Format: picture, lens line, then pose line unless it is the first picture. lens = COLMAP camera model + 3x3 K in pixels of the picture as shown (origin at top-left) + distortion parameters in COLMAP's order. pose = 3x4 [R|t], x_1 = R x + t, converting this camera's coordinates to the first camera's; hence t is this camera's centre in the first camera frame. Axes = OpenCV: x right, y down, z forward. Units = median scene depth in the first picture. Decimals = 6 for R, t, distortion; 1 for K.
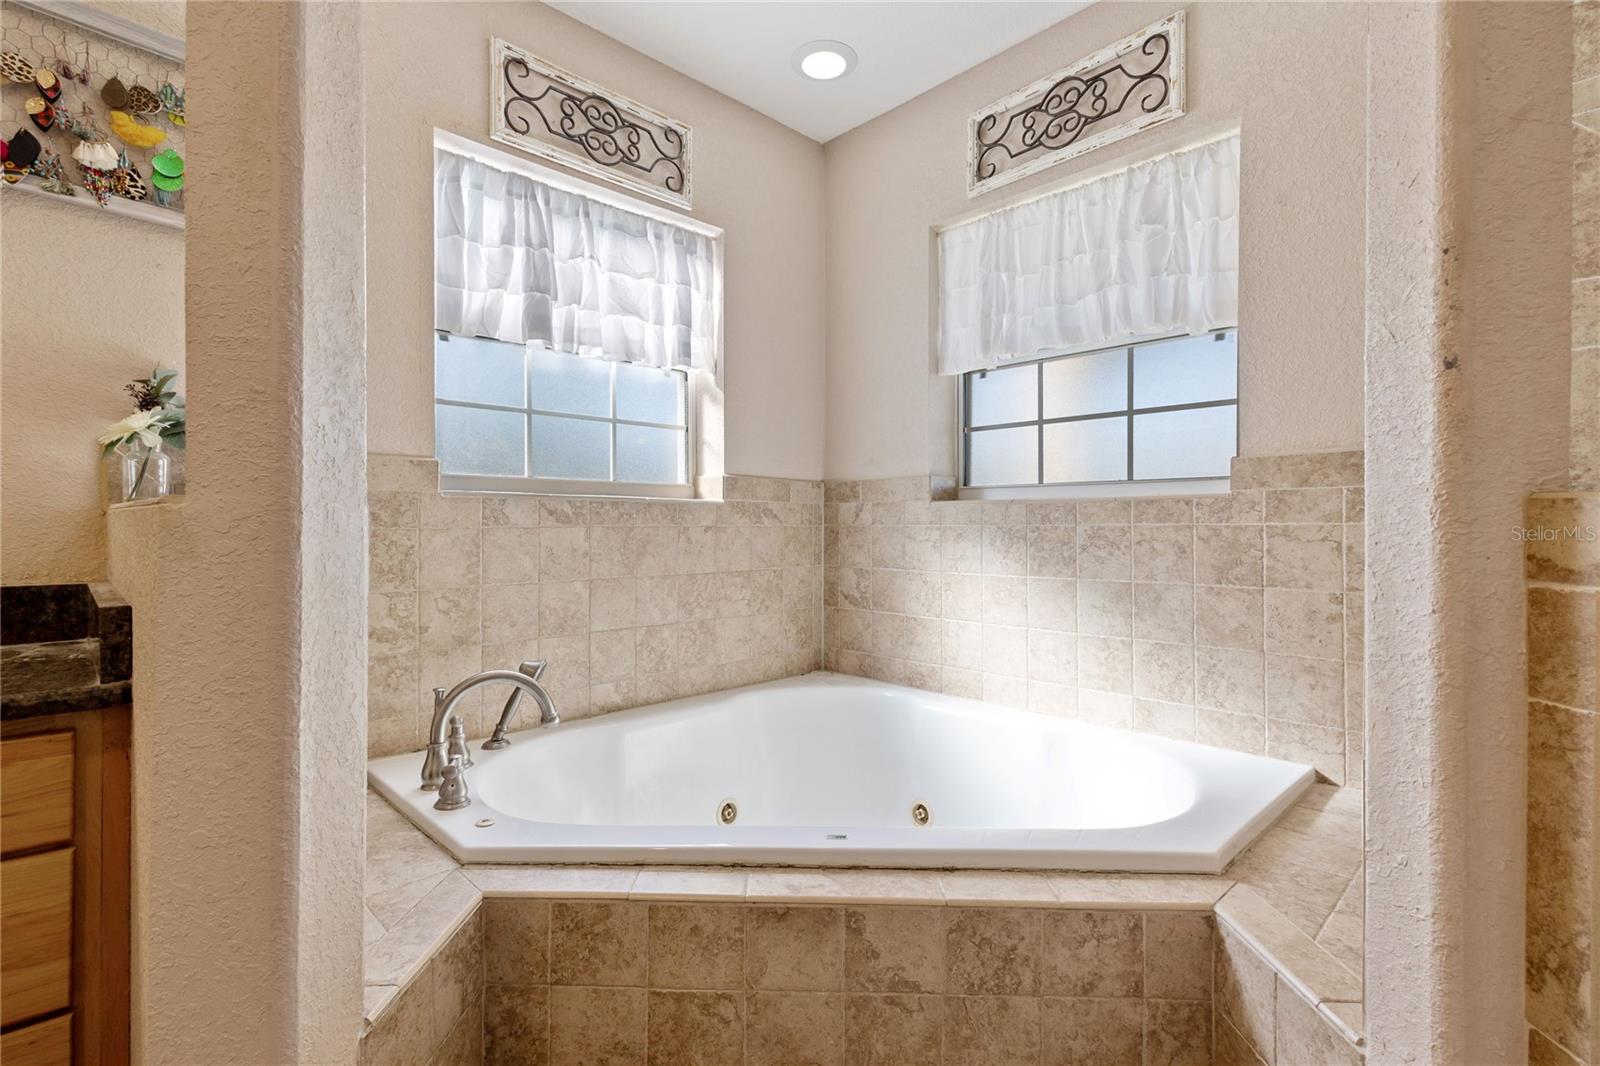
lens RADIAL K [[748.8, 0, 800.0], [0, 748.8, 533.0], [0, 0, 1]] dist [0.010810, -0.000462]
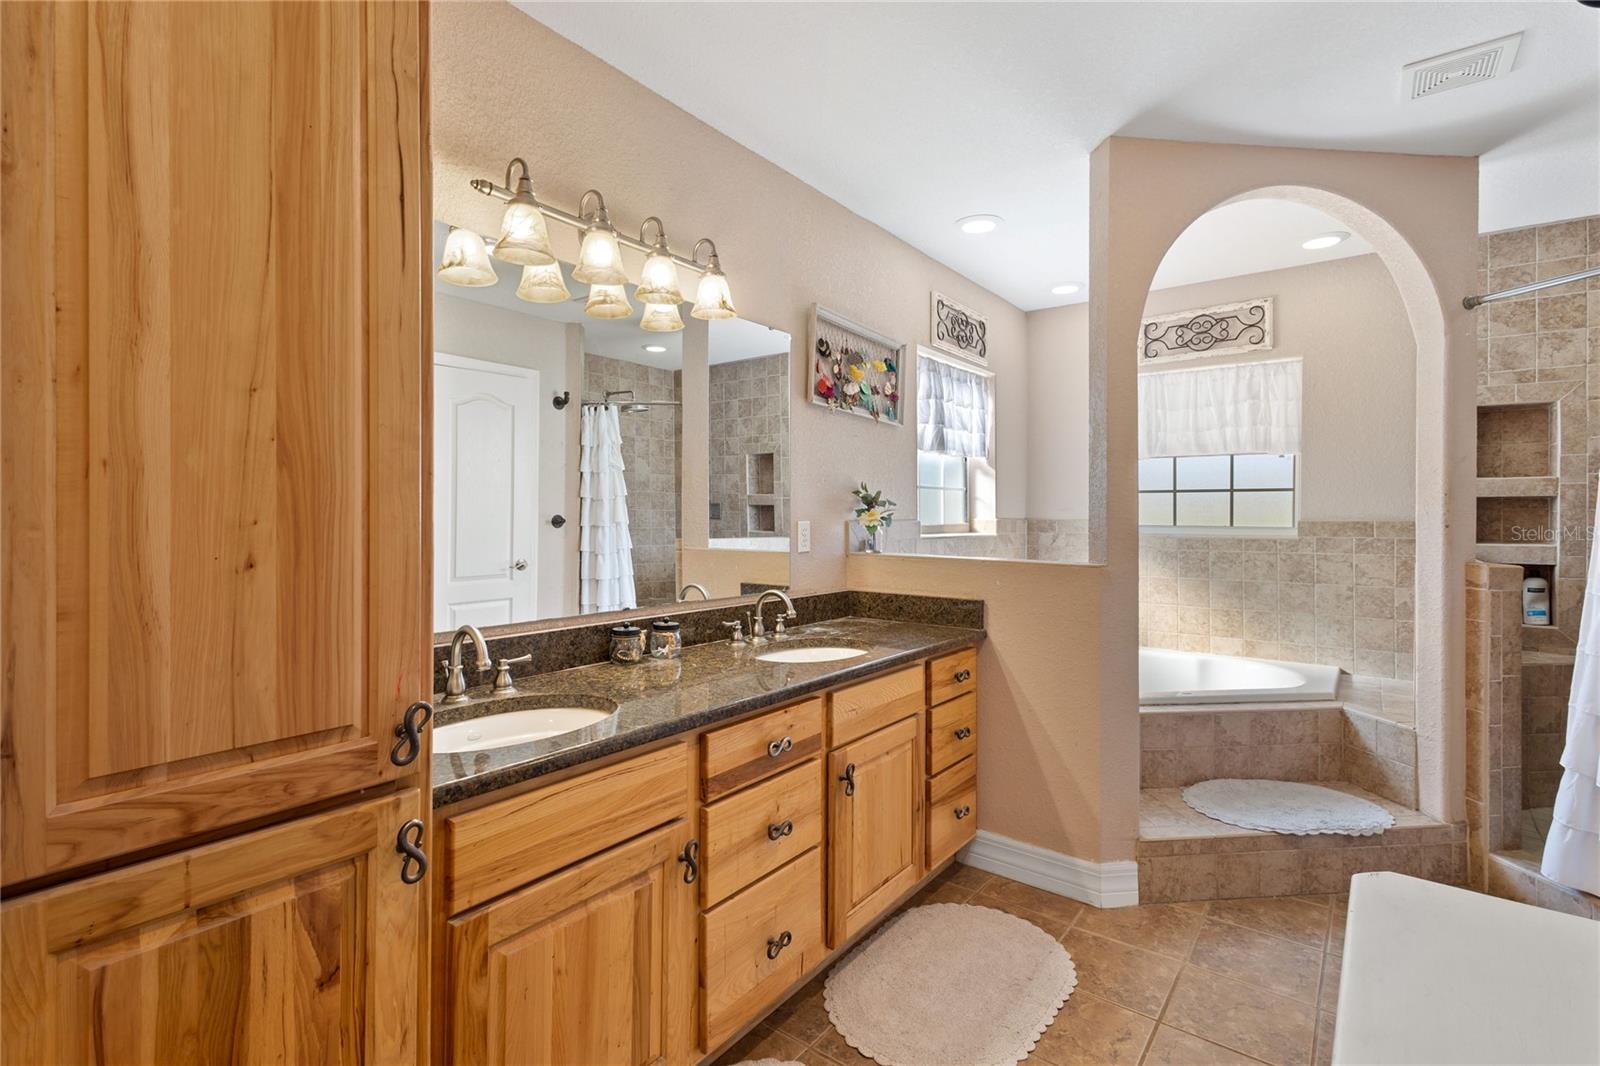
lens RADIAL K [[748.3, 0, 802.0], [0, 748.3, 522.9], [0, 0, 1]] dist [0.012194, 0.000540]
pose [[0.987922, -0.000455, 0.154954, -1.054345], [-0.000062, 0.999994, 0.003328, -0.097821], [-0.154955, -0.003298, 0.987916, -0.801015]]
